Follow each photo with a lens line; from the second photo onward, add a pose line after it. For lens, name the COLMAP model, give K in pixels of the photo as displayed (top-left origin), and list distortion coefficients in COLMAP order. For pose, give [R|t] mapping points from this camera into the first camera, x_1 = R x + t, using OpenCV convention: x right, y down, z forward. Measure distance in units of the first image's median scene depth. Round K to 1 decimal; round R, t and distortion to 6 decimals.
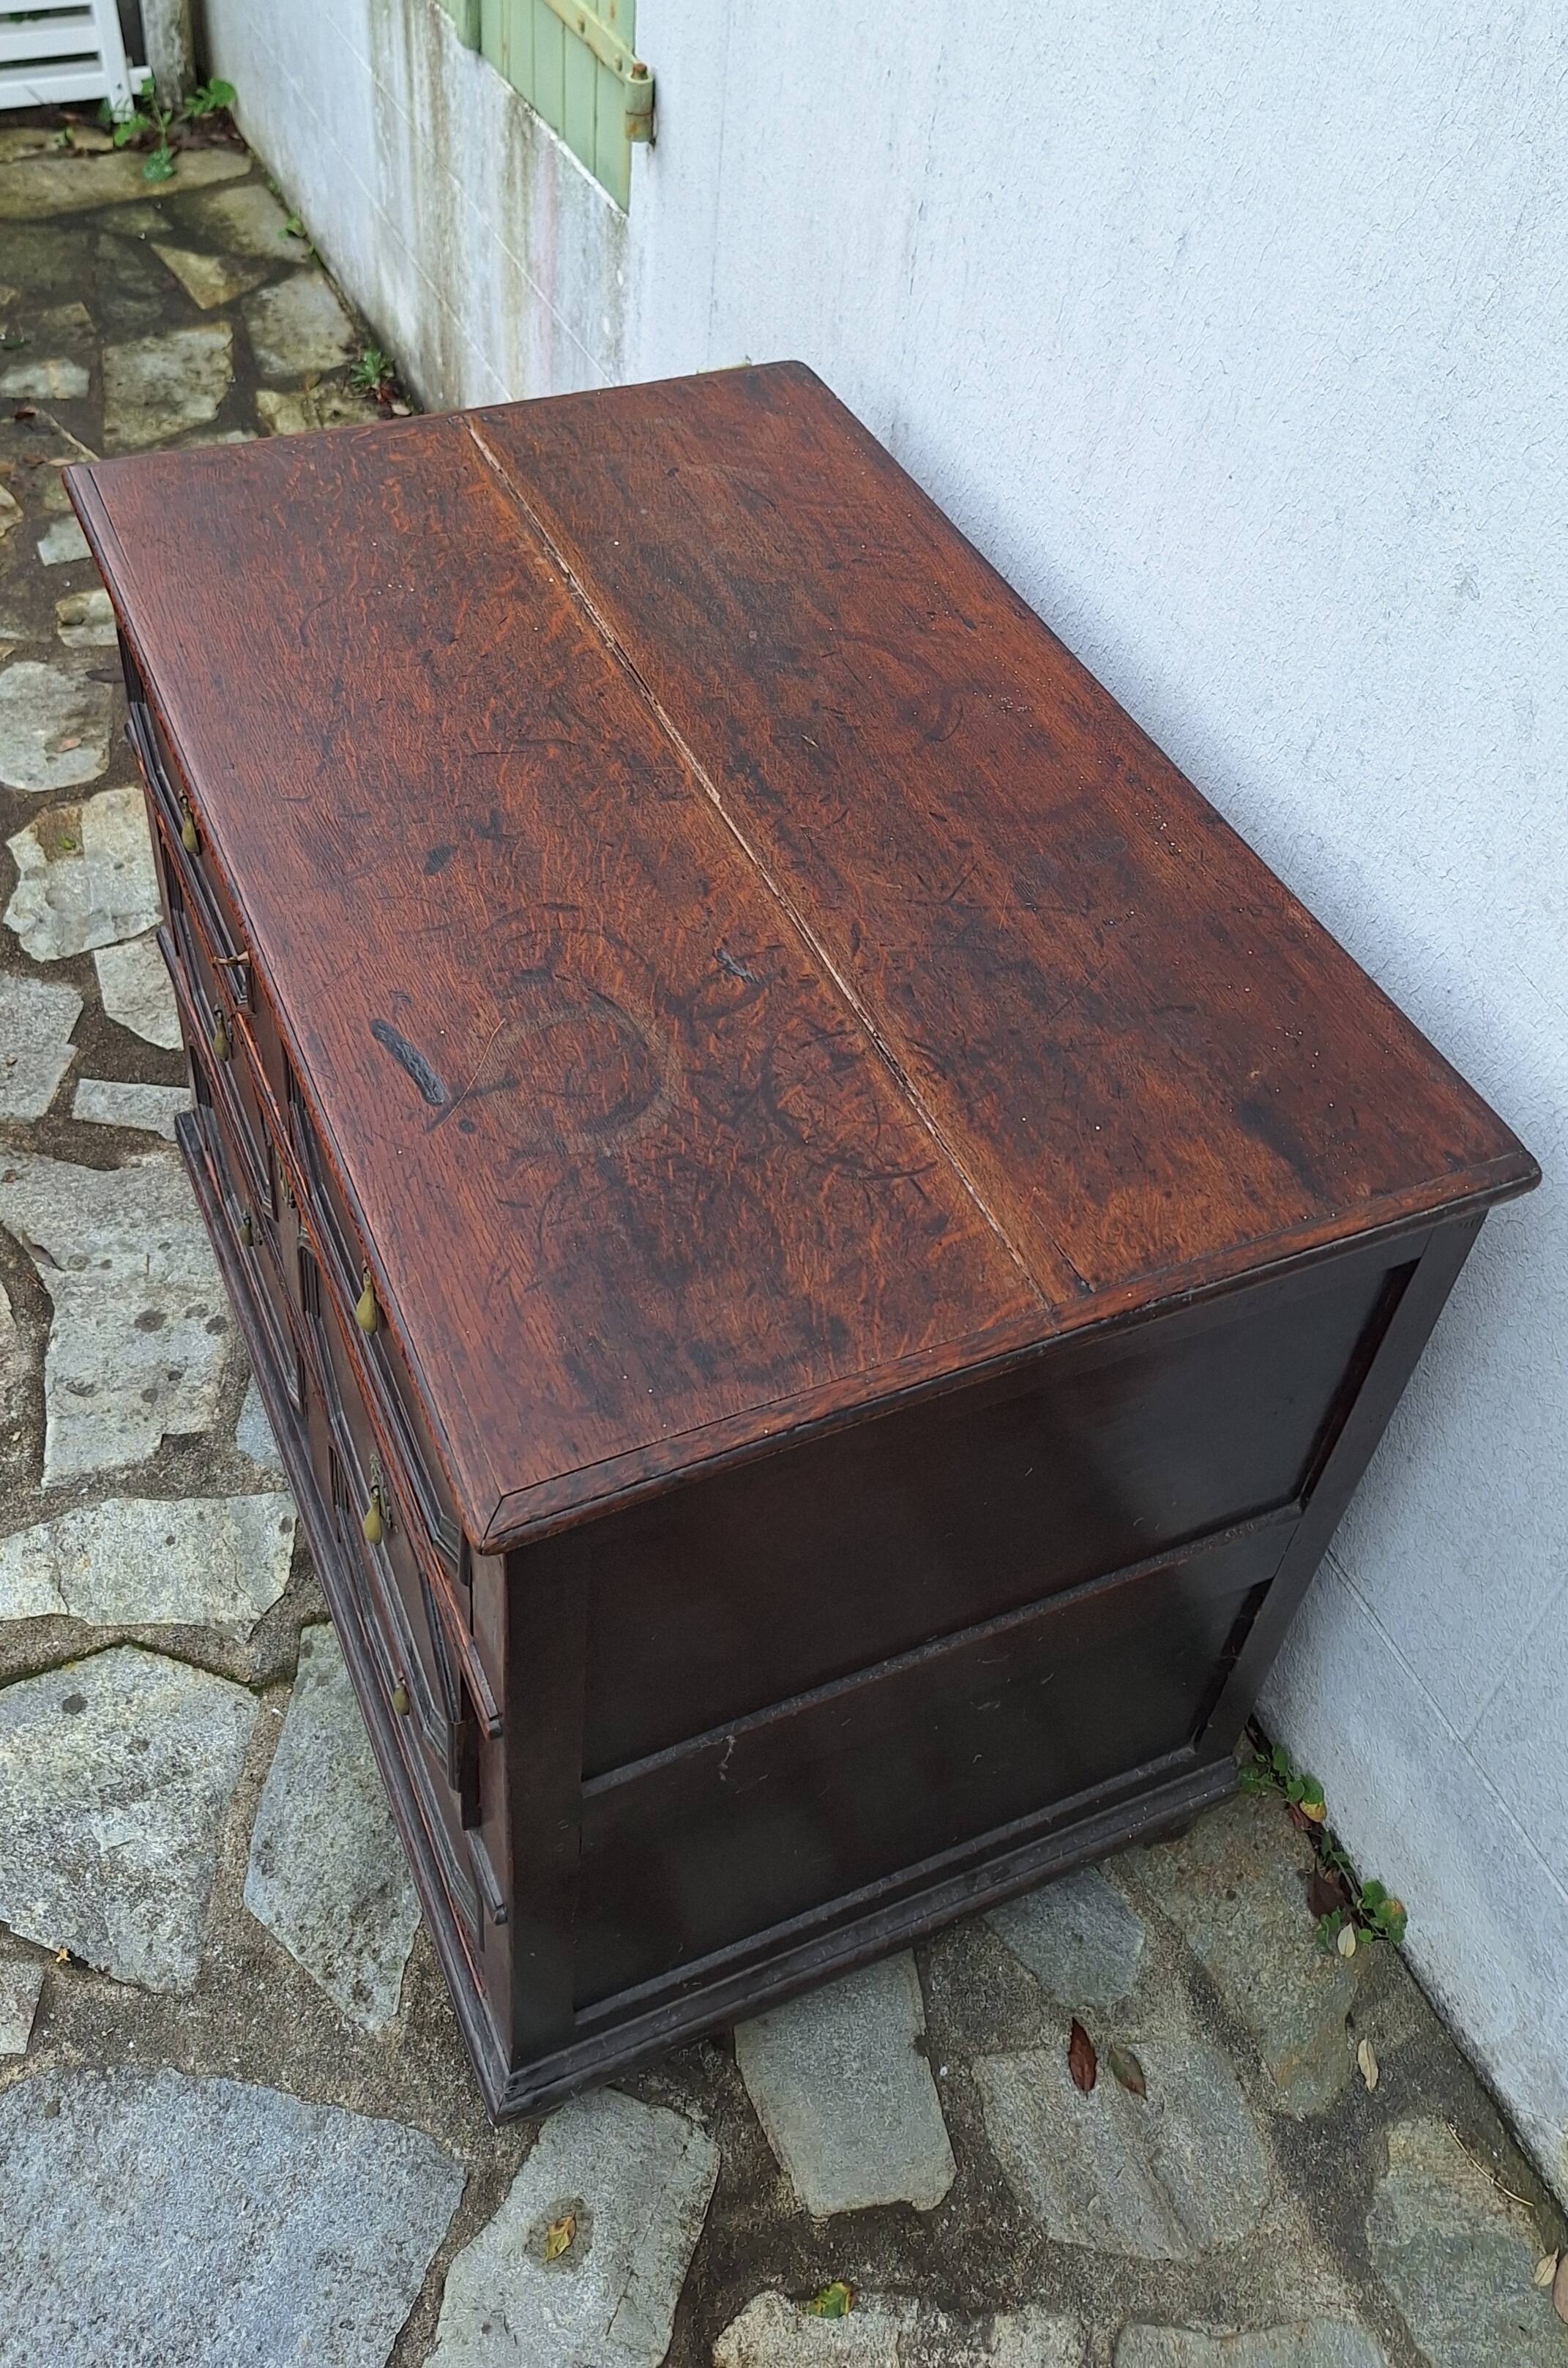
lens RADIAL K [[2080.7, 0, 709.6], [0, 2080.7, 865.8], [0, 0, 1]] dist [0.063770, -0.080529]
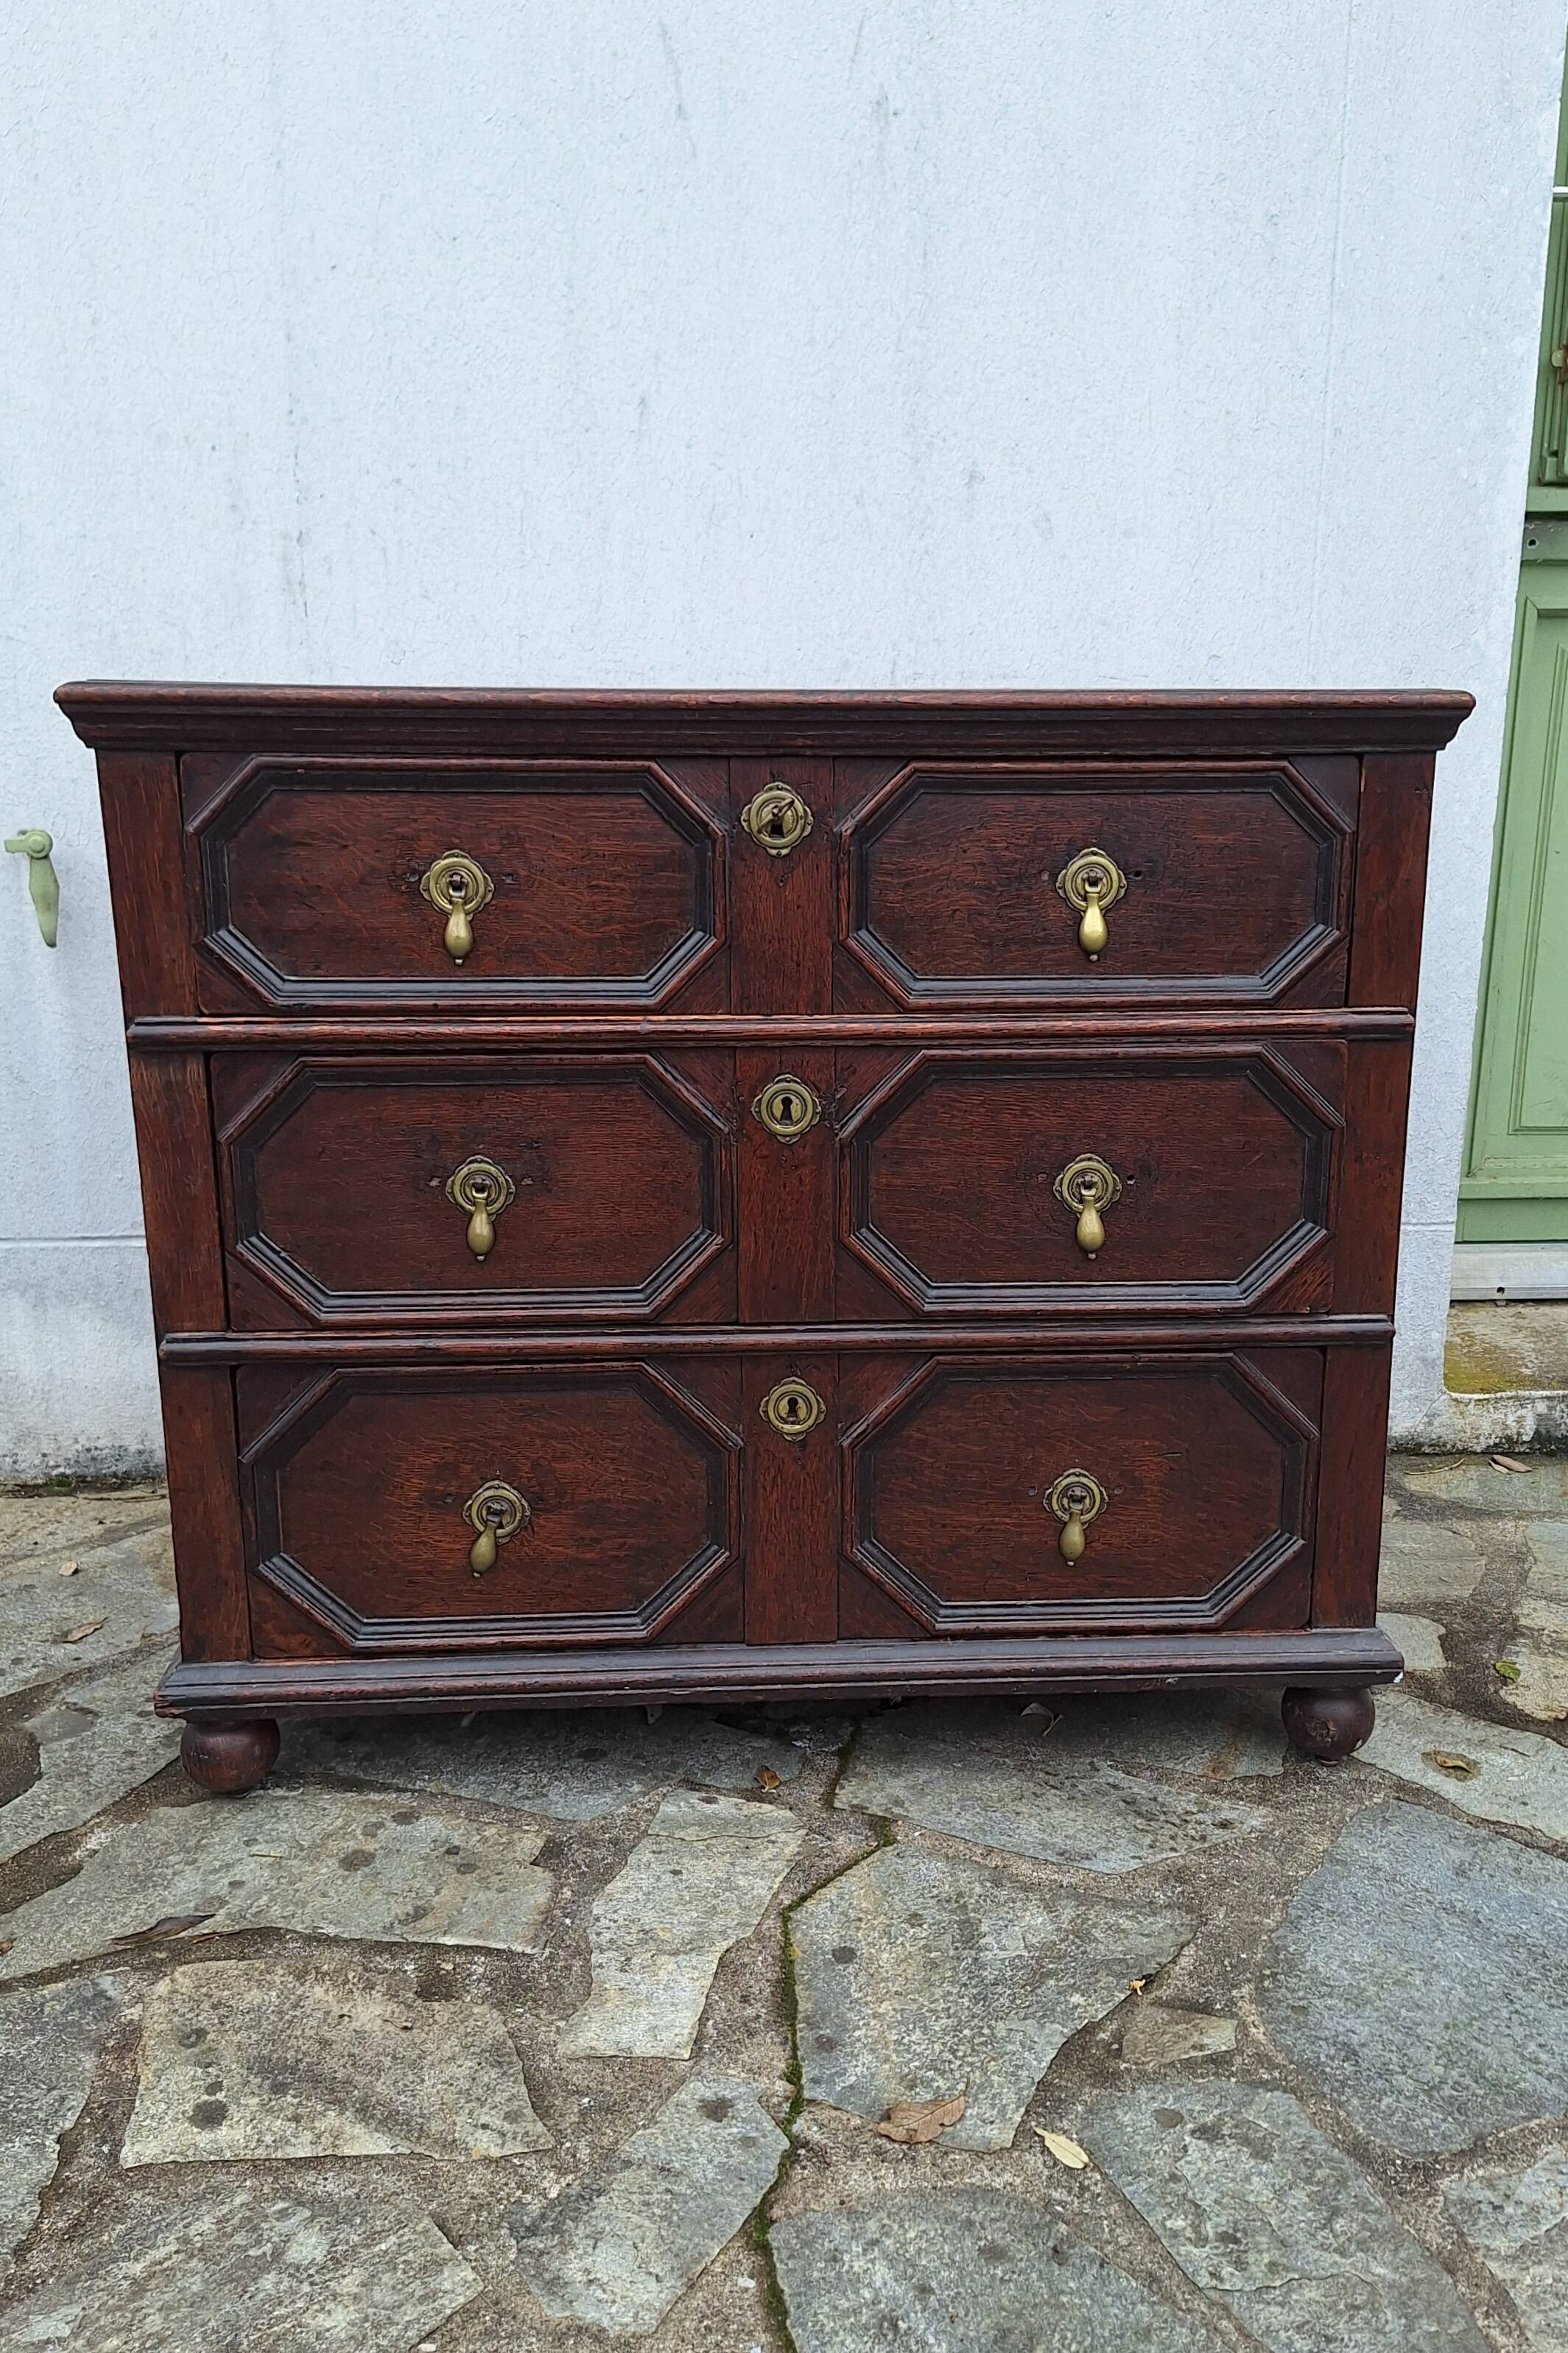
lens RADIAL K [[2095.1, 0, 788.7], [0, 2095.1, 1242.3], [0, 0, 1]] dist [0.076460, -0.091324]
pose [[0.344784, -0.292352, 0.891994, -1.030422], [0.642205, 0.766527, 0.002997, 0.176297], [-0.684614, 0.571810, 0.452036, 0.506237]]
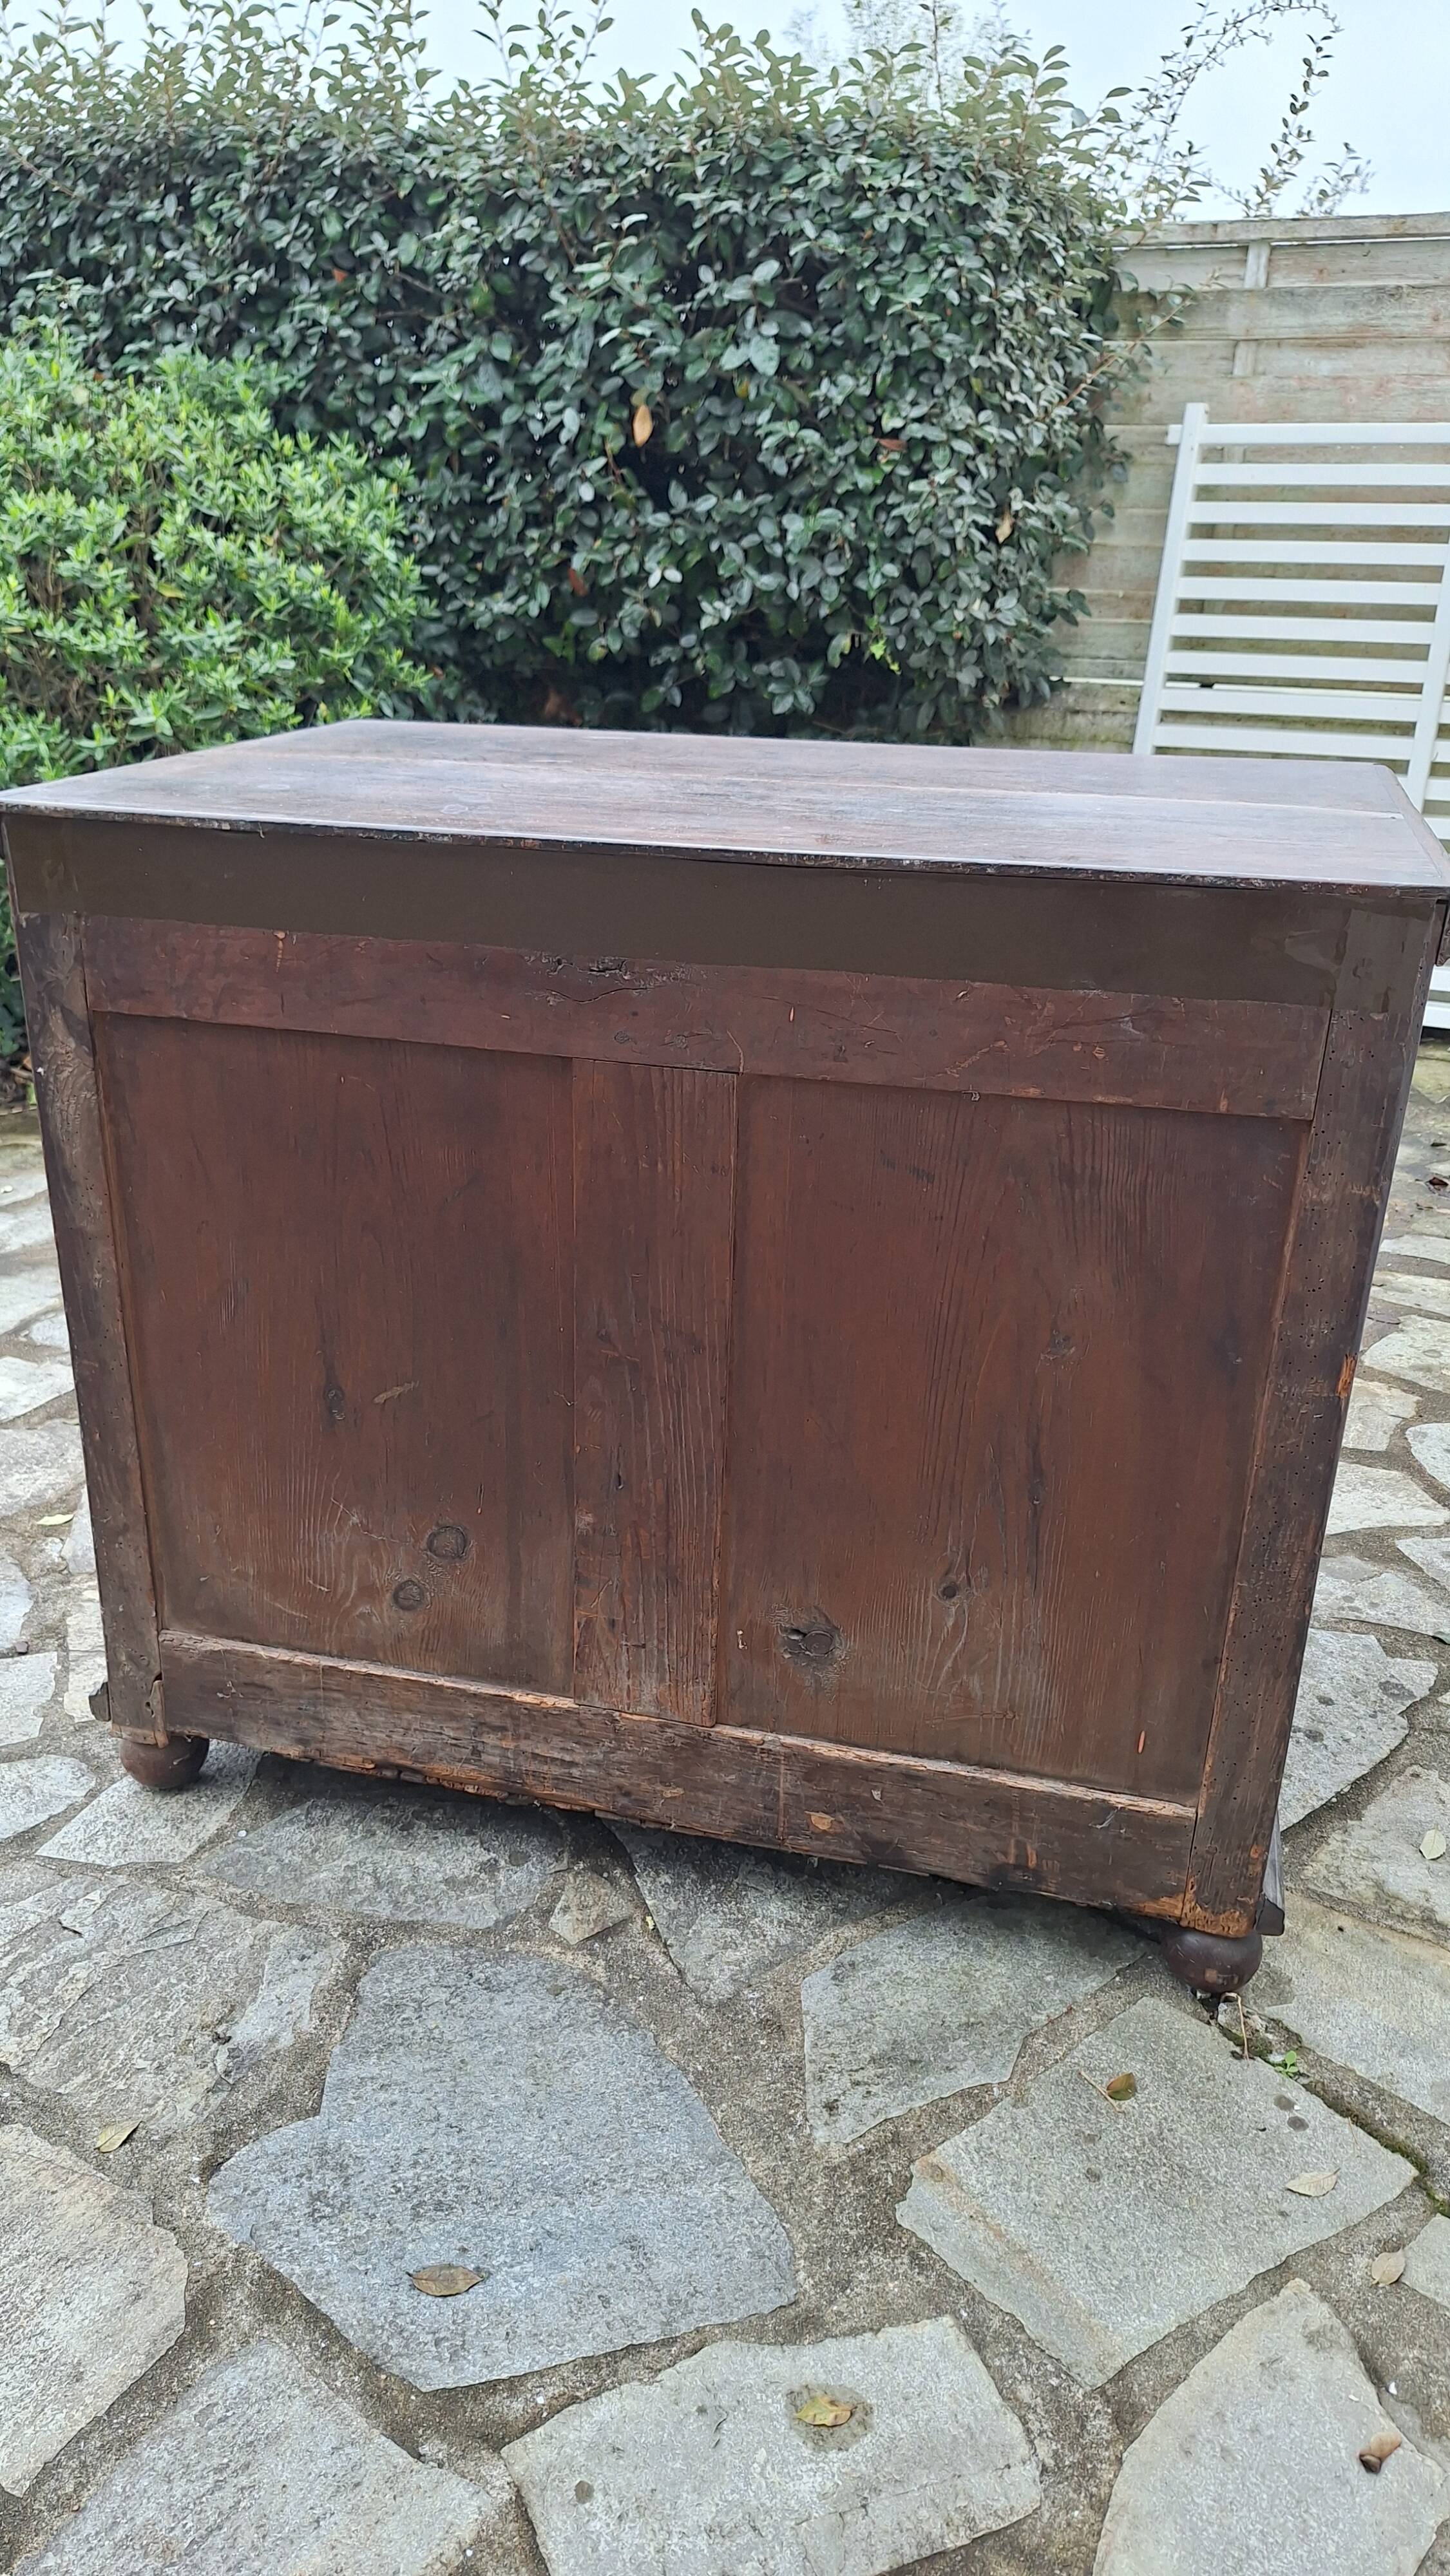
lens RADIAL K [[1802.2, 0, 714.7], [0, 1802.2, 1279.8], [0, 0, 1]] dist [0.053859, -0.070648]
pose [[0.651485, 0.248714, -0.716735, 0.270348], [-0.500797, 0.850644, -0.160024, 0.368427], [0.569886, 0.463192, 0.678736, 0.257153]]
